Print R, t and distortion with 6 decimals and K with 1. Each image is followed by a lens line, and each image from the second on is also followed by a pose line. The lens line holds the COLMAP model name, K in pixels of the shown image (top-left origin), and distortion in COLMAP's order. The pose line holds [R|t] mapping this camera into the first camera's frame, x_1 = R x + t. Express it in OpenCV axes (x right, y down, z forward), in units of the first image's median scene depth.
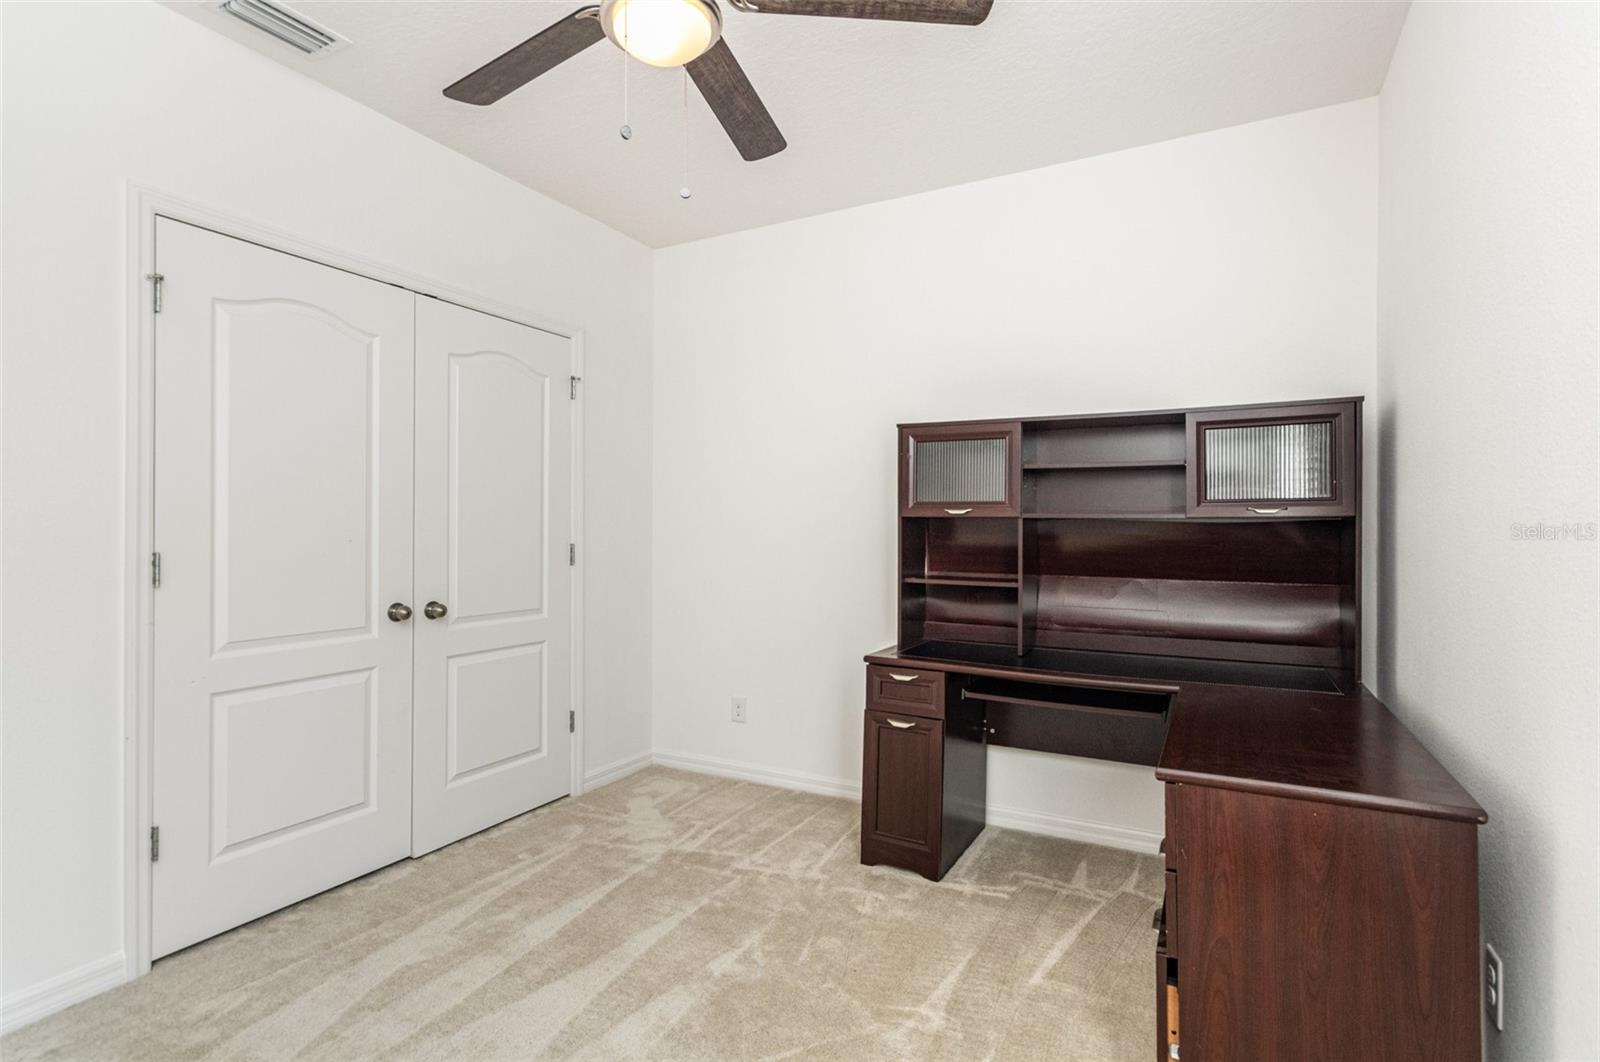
lens RADIAL K [[783.8, 0, 791.5], [0, 783.8, 526.1], [0, 0, 1]] dist [0.000924, 0.000291]
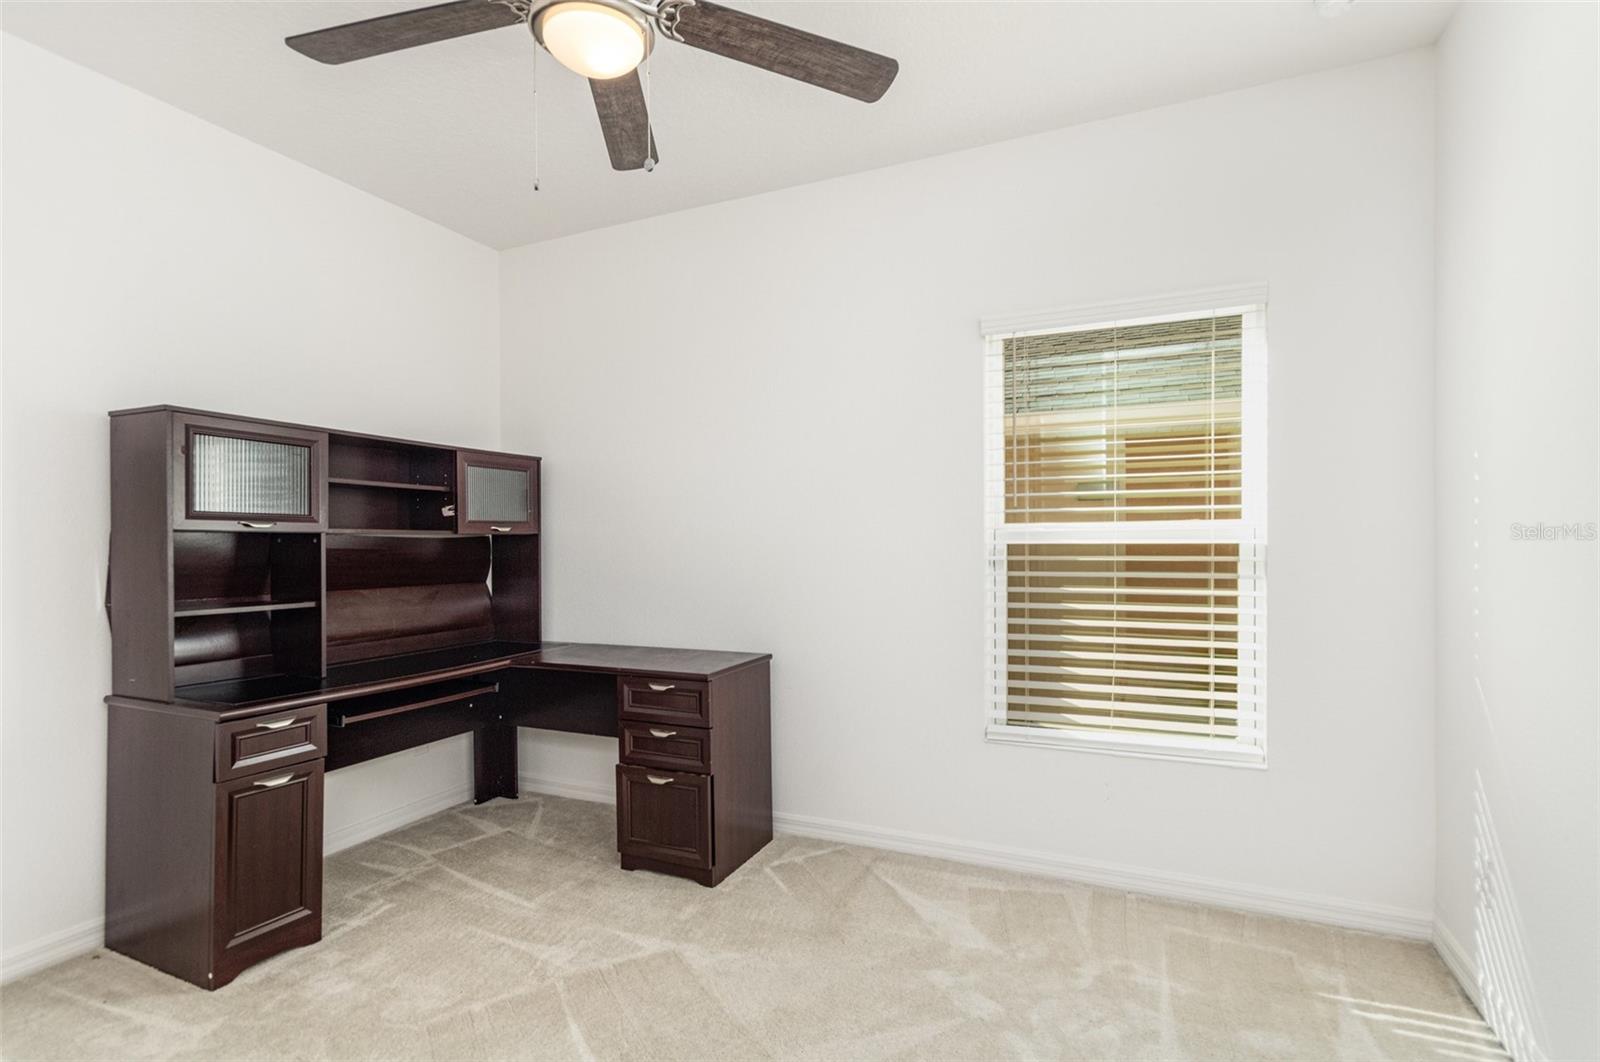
lens RADIAL K [[763.9, 0, 814.9], [0, 763.9, 550.4], [0, 0, 1]] dist [0.001639, 0.000335]
pose [[-0.083155, -0.018447, 0.996366, -0.728872], [0.010770, 0.999754, 0.019408, -0.001679], [-0.996478, 0.012344, -0.082935, 0.509956]]
